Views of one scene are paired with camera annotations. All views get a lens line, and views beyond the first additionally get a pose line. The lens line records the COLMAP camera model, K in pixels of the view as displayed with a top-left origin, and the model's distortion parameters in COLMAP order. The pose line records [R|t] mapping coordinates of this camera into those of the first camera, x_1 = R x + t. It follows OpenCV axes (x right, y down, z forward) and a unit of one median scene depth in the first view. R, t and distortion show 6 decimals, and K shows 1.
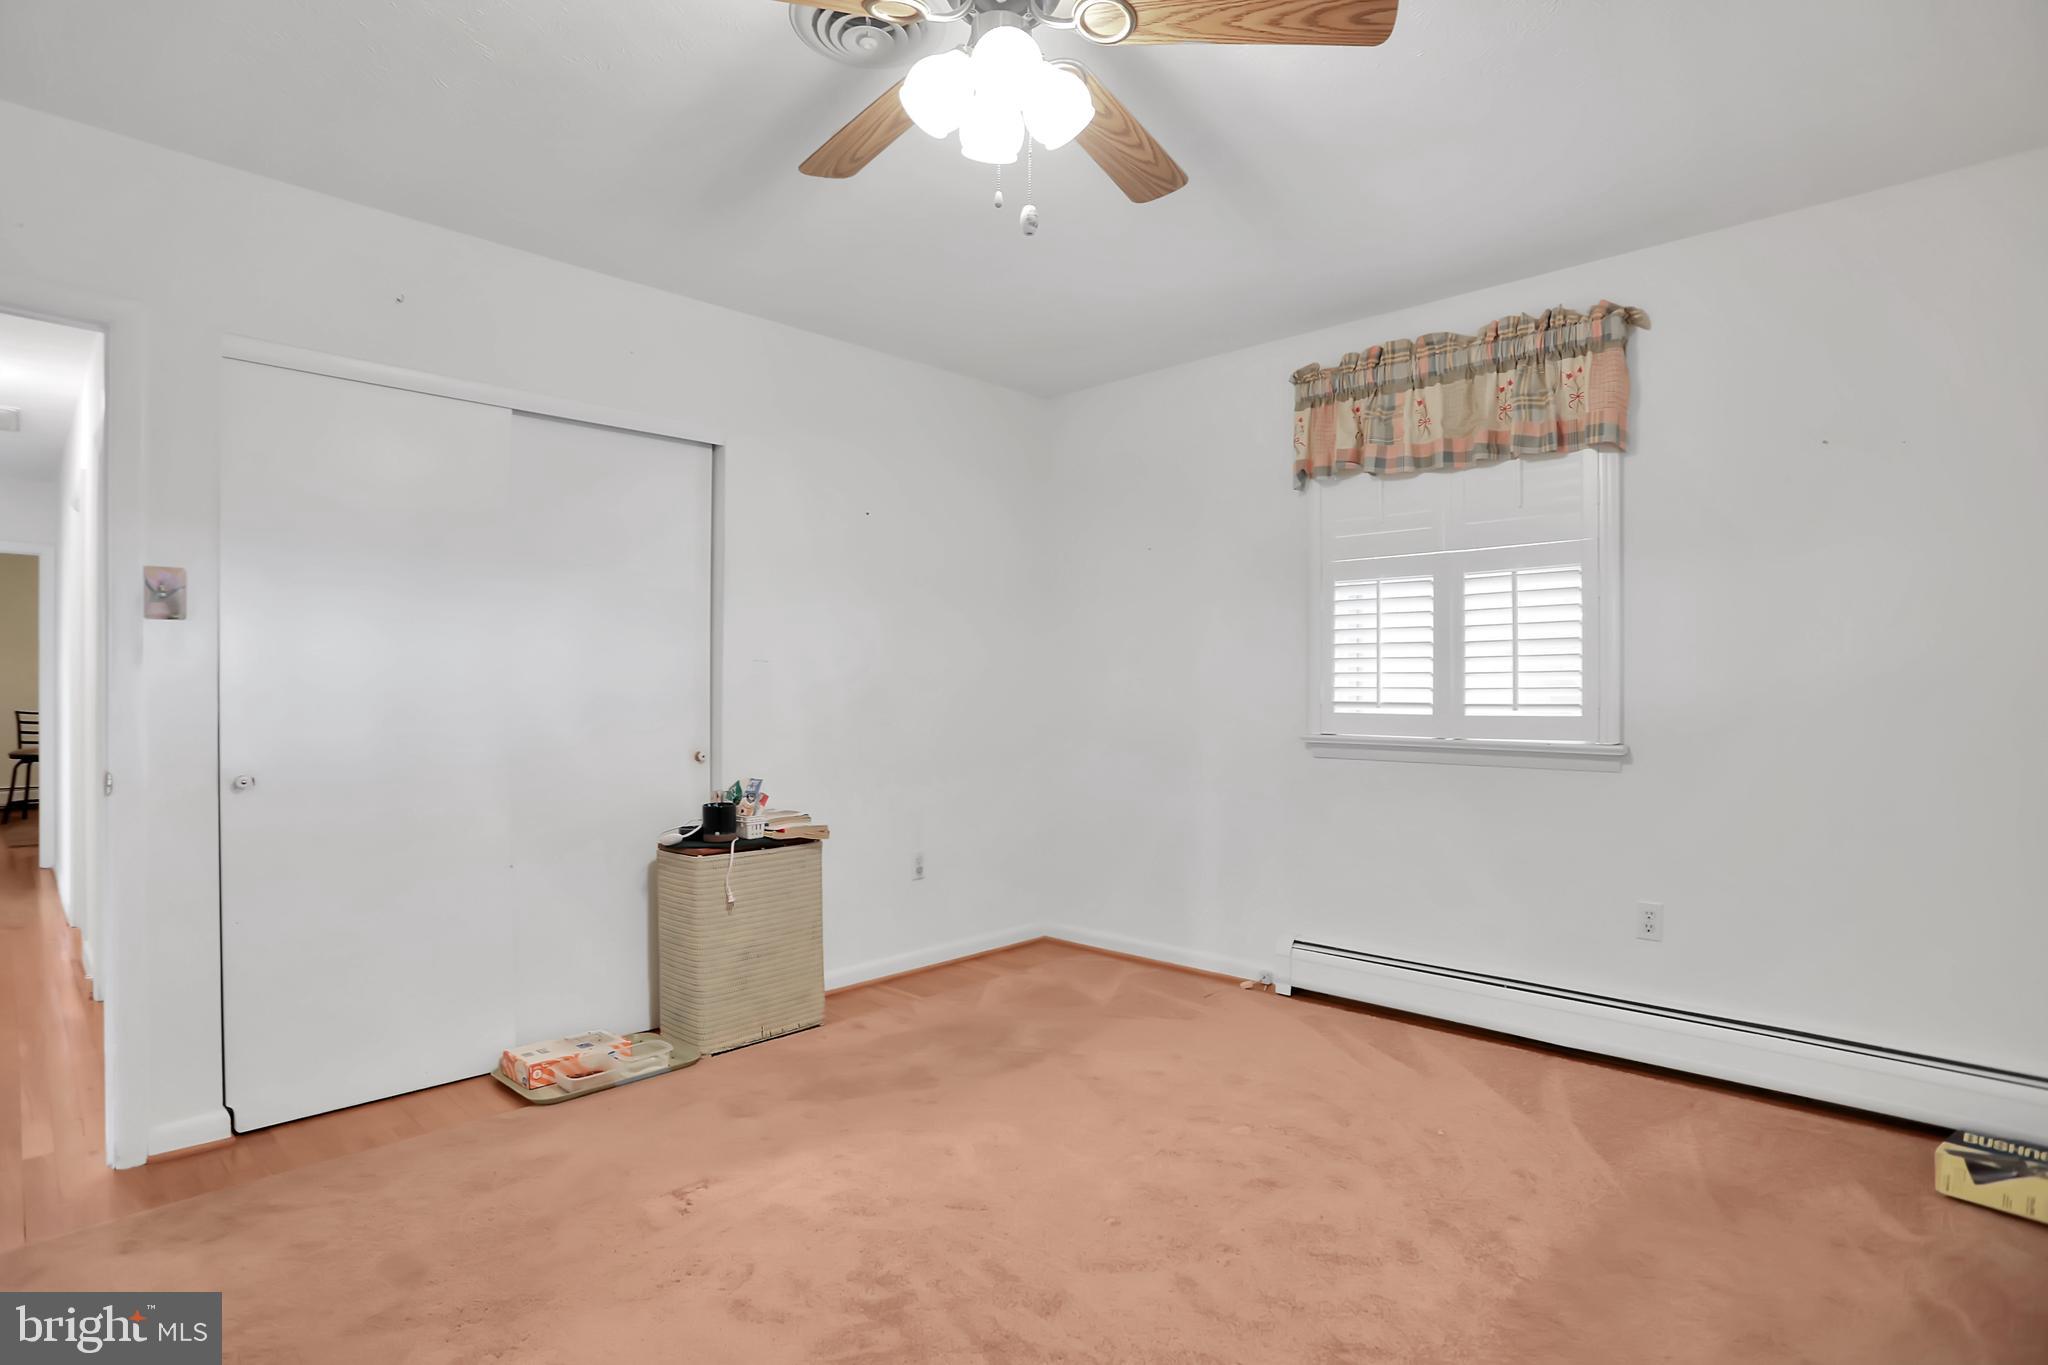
lens RADIAL K [[1021.8, 0, 1016.7], [0, 1021.8, 693.6], [0, 0, 1]] dist [-0.003683, 0.001821]
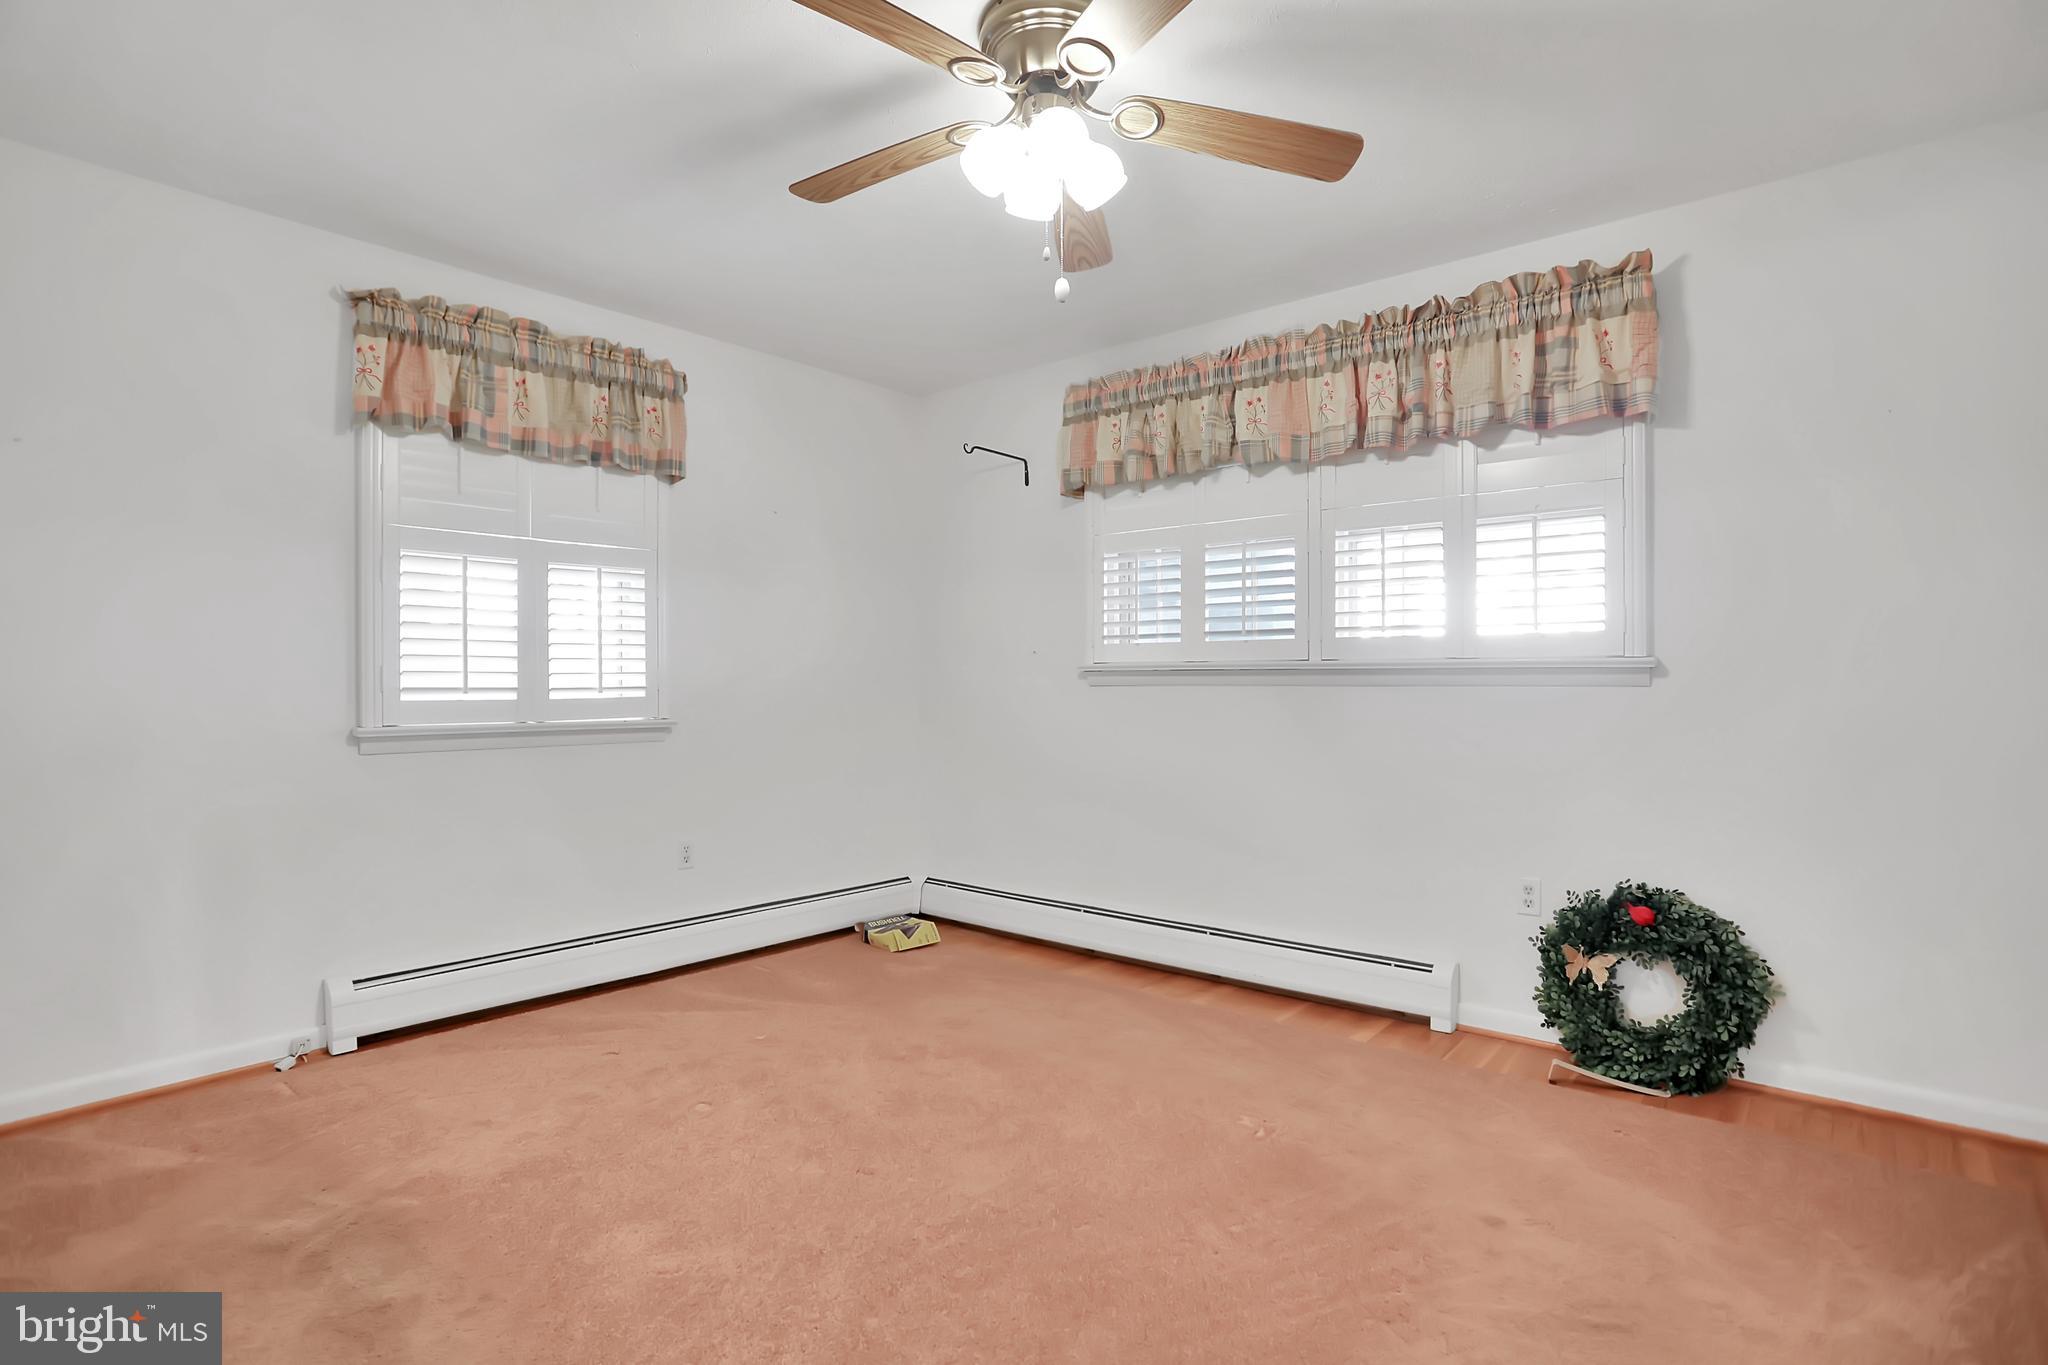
lens RADIAL K [[1021.8, 0, 1033.7], [0, 1021.8, 679.2], [0, 0, 1]] dist [-0.003683, 0.001821]
pose [[-0.017700, -0.008476, 0.999807, -0.599668], [0.001237, 0.999963, 0.008499, -0.006822], [-0.999843, 0.001388, -0.017689, 0.514053]]
